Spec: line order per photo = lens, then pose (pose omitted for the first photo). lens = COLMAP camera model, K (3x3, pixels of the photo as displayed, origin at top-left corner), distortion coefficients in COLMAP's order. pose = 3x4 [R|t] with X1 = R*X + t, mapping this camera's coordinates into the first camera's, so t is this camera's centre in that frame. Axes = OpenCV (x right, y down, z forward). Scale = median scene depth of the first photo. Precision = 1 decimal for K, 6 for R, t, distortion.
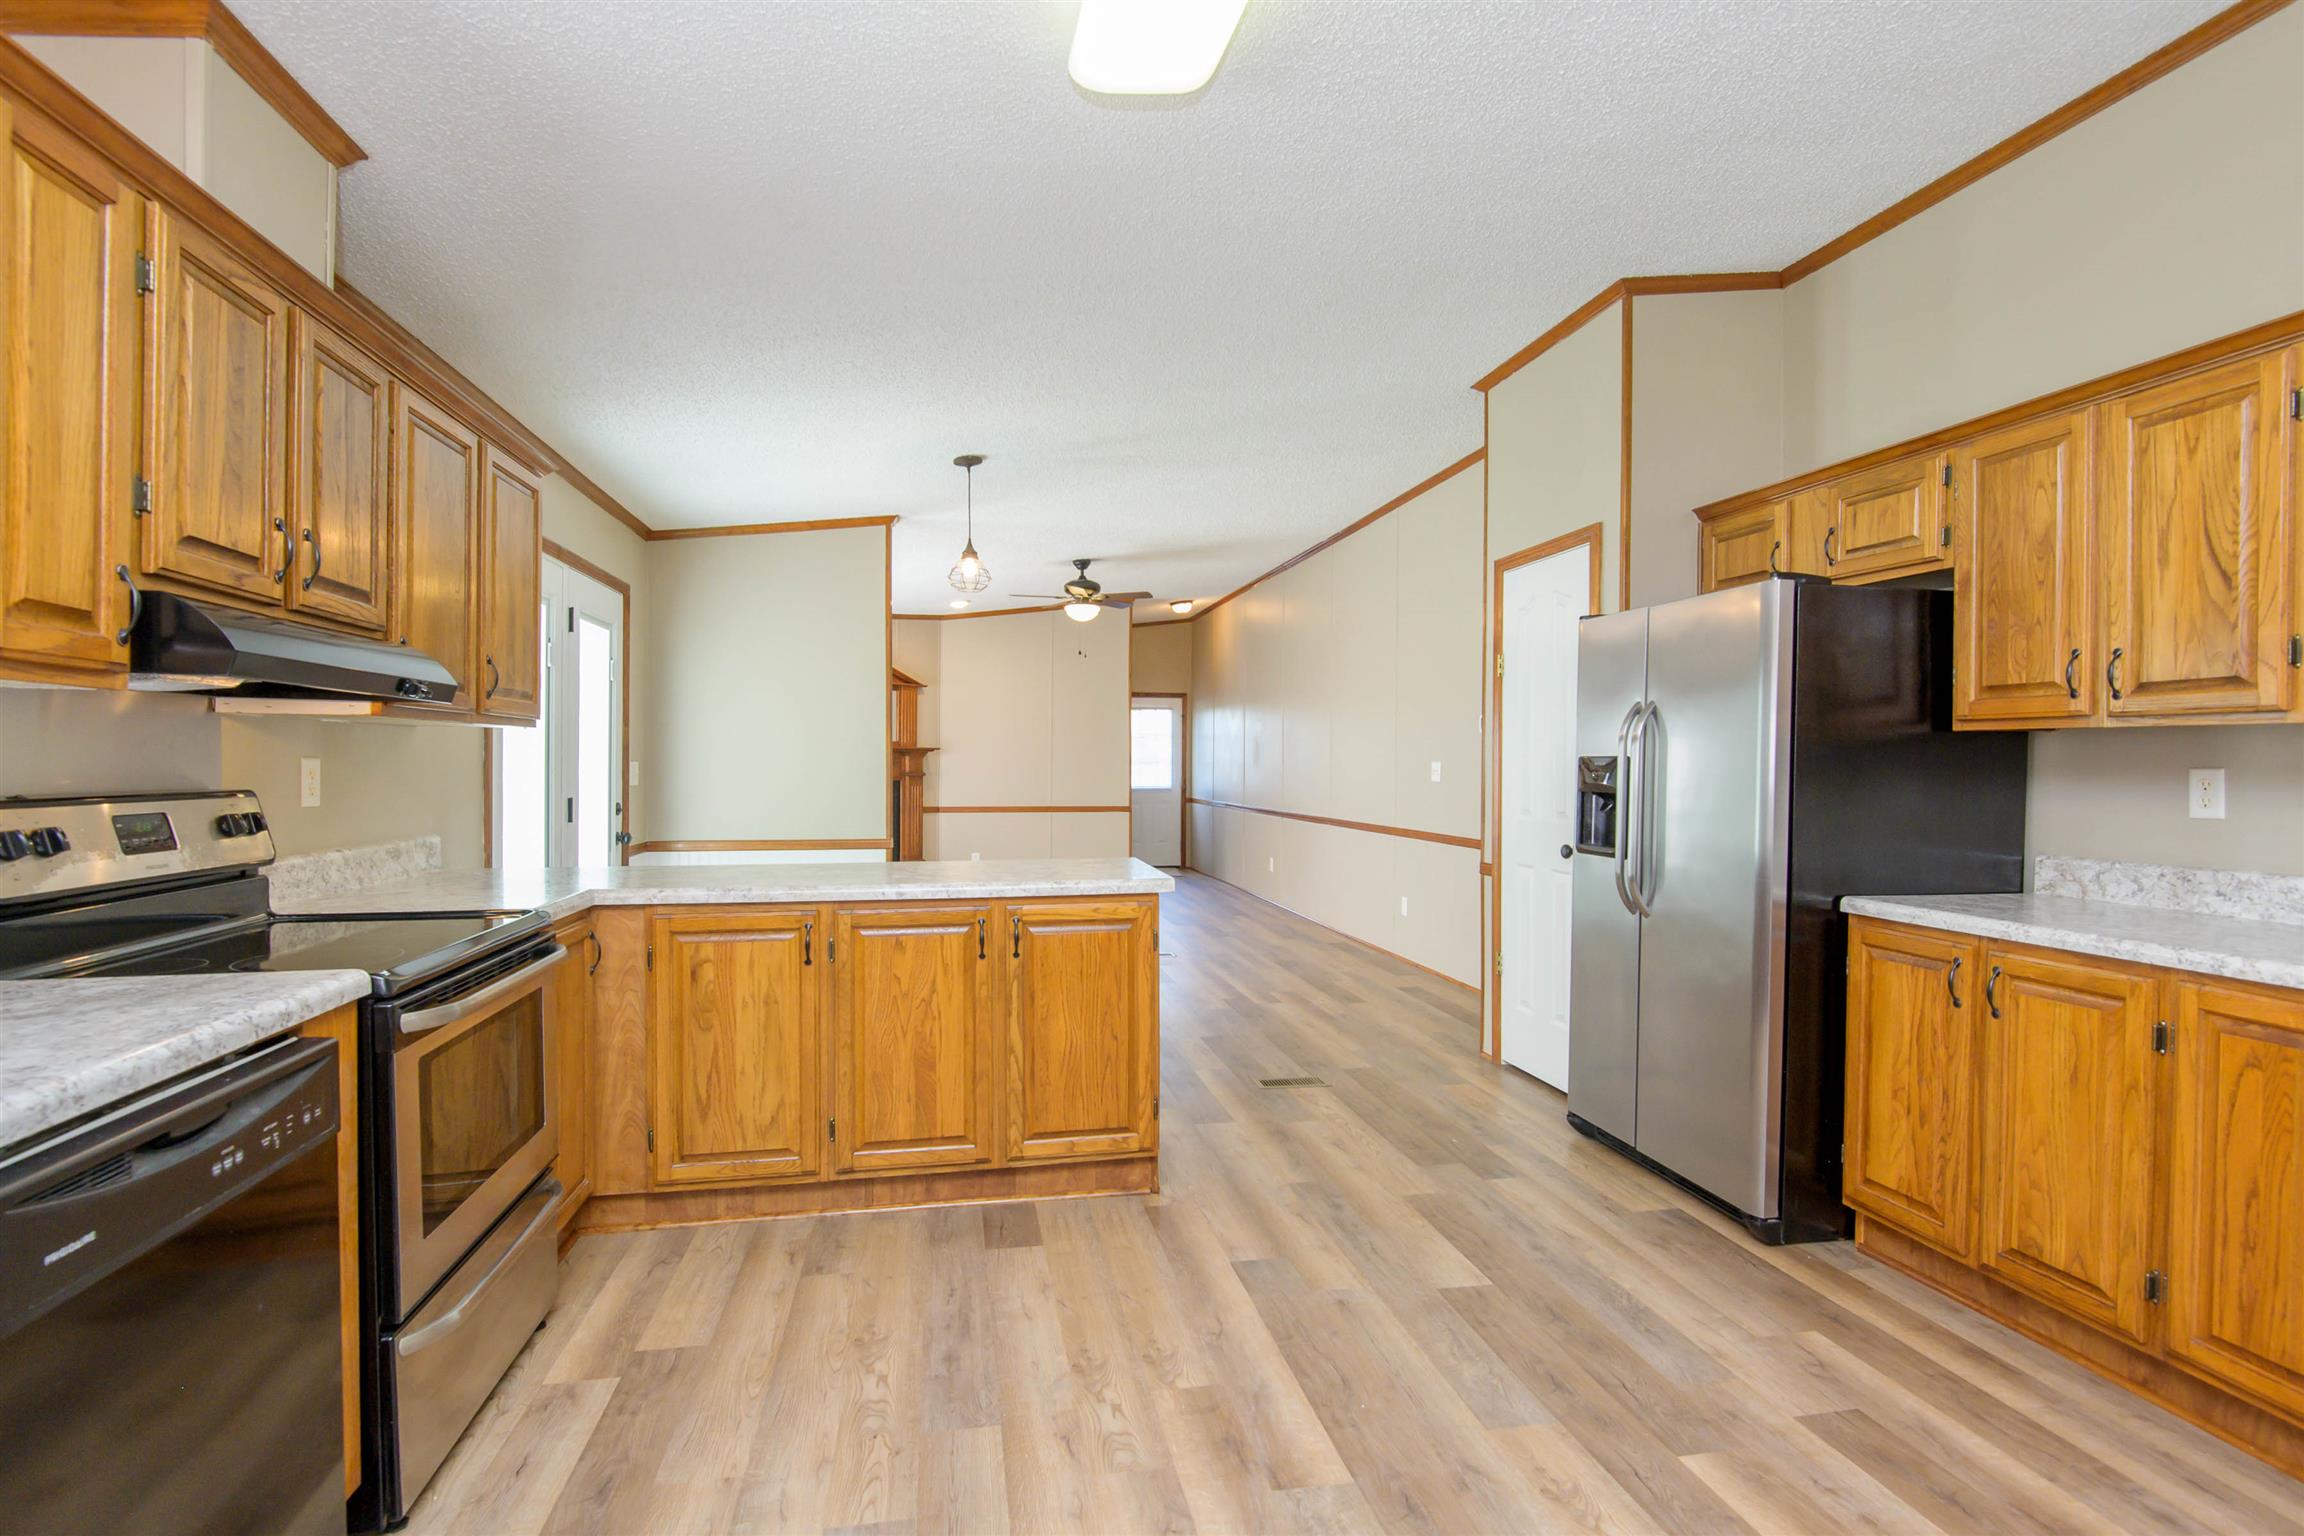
lens RADIAL K [[1113.8, 0, 1148.5], [0, 1113.8, 774.1], [0, 0, 1]] dist [-0.001323, -0.002200]
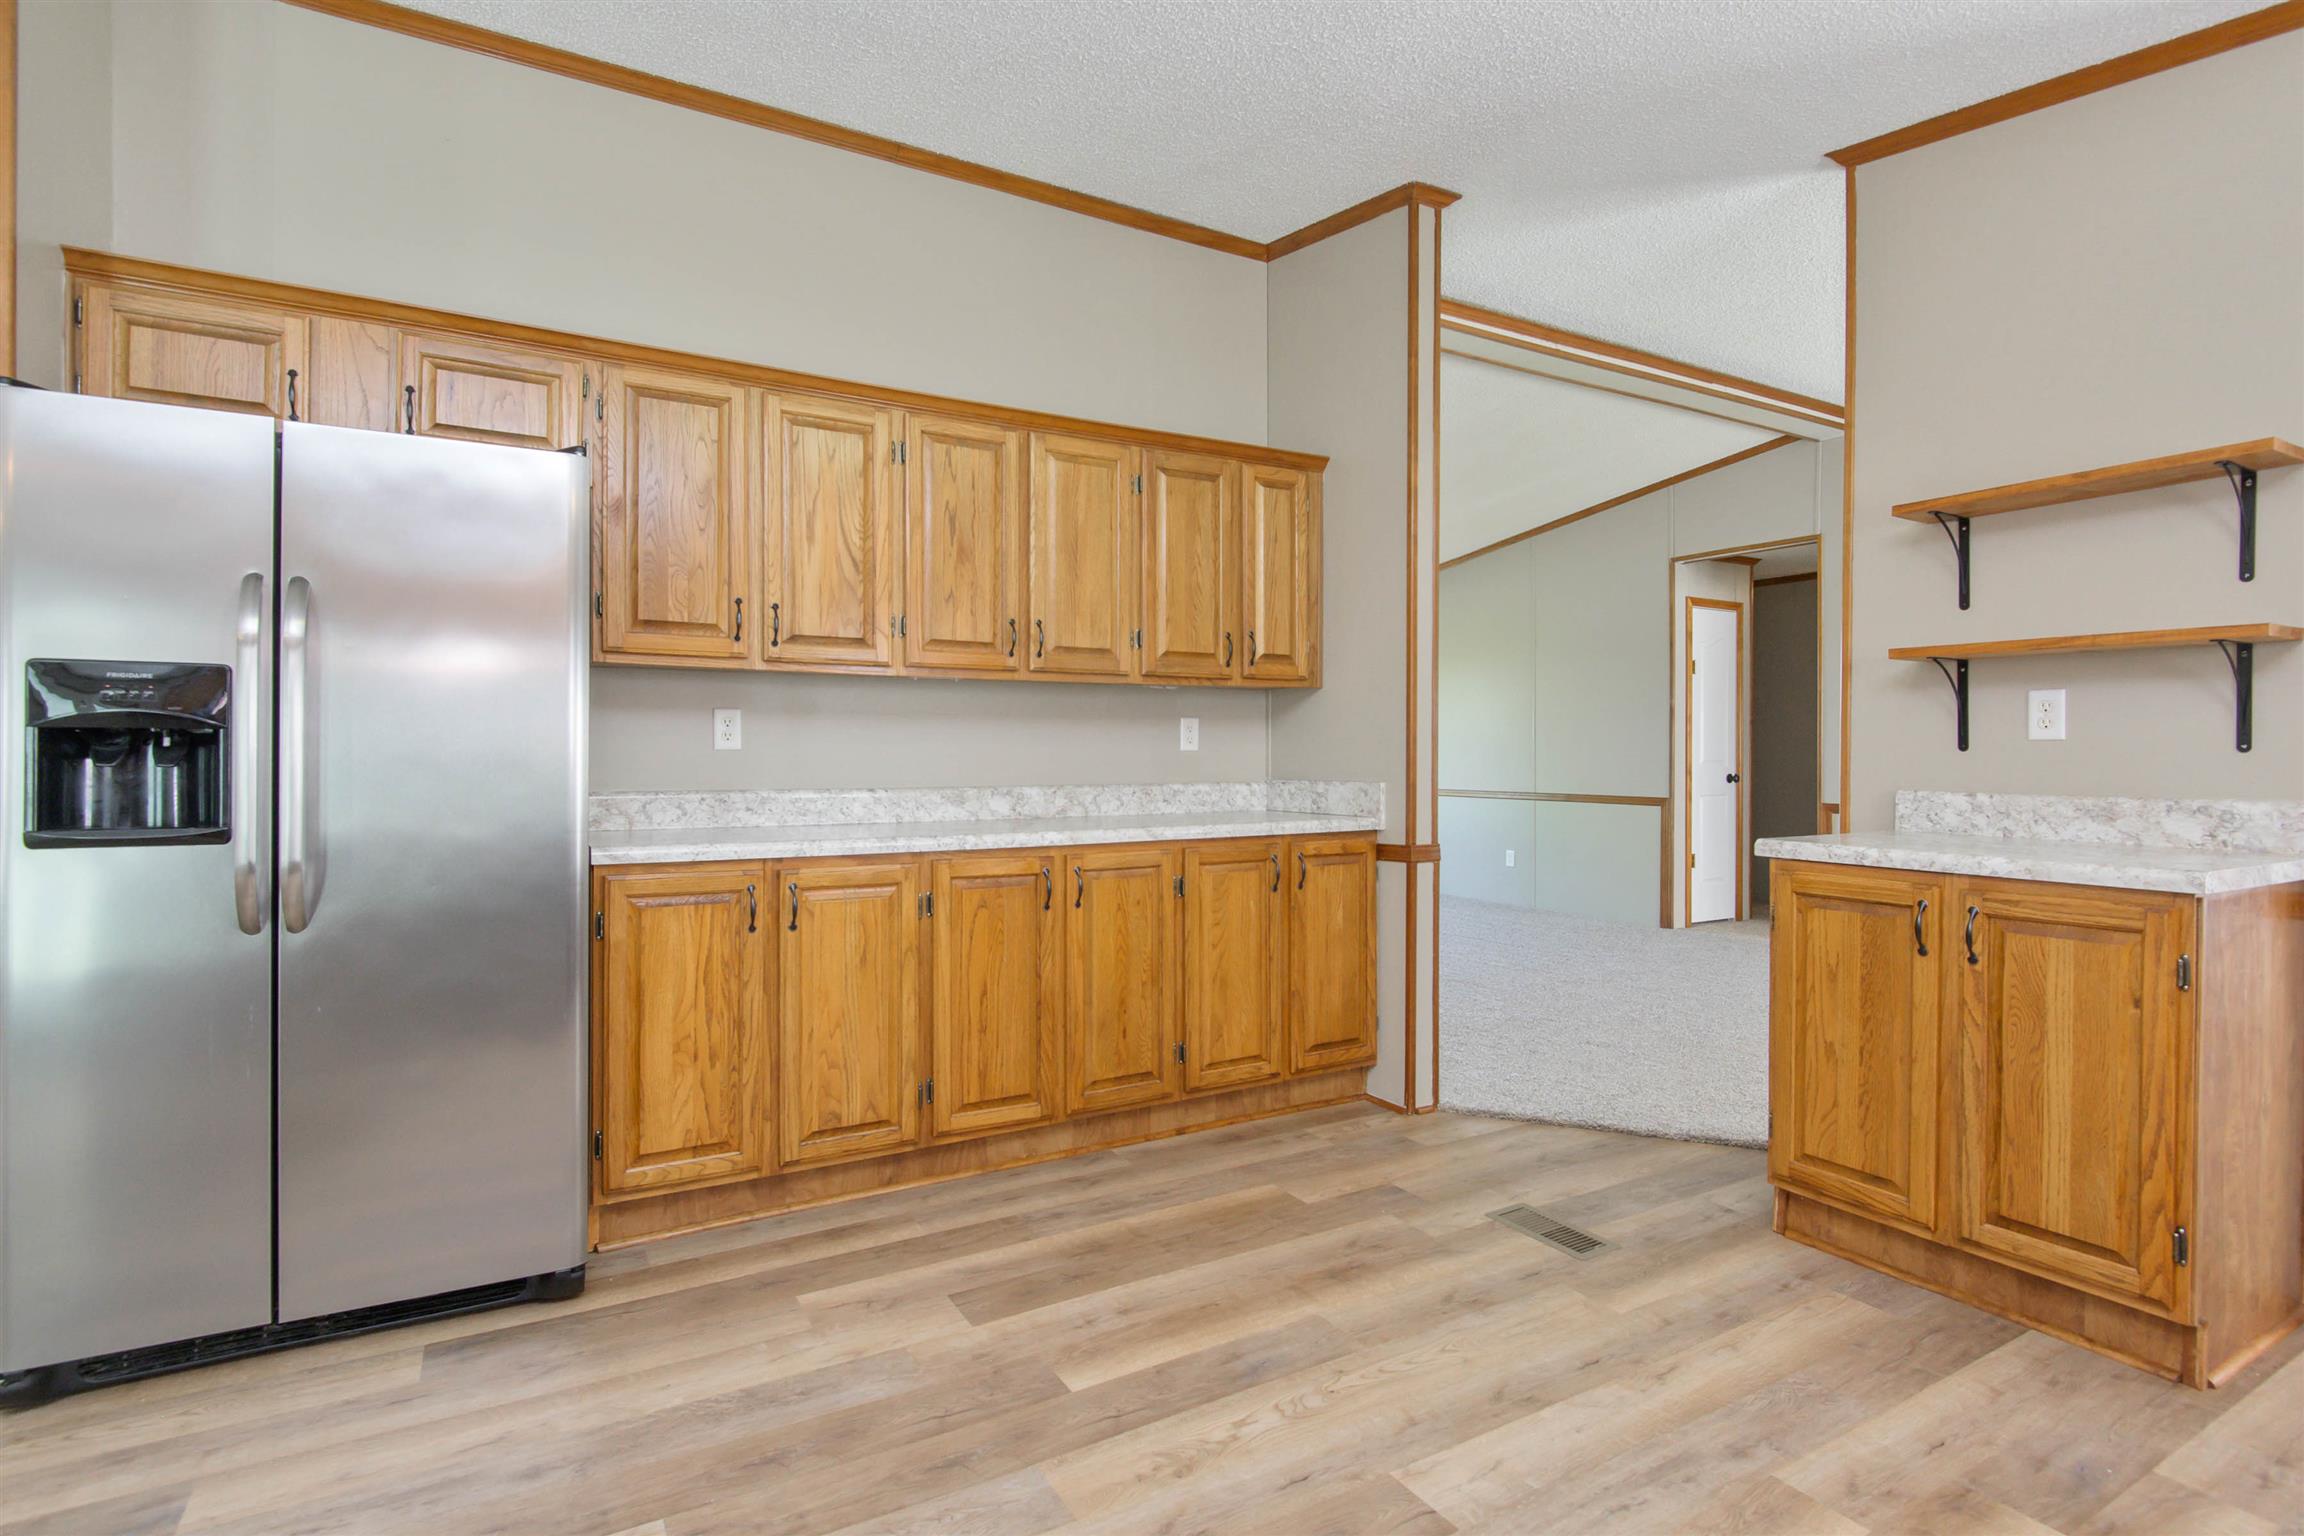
lens RADIAL K [[1113.8, 0, 1151.4], [0, 1113.8, 757.1], [0, 0, 1]] dist [-0.001323, -0.002200]
pose [[-0.330163, -0.008839, 0.943882, -0.387280], [0.007033, 0.999905, 0.011823, 0.040098], [-0.943898, 0.010542, -0.330070, 1.048839]]
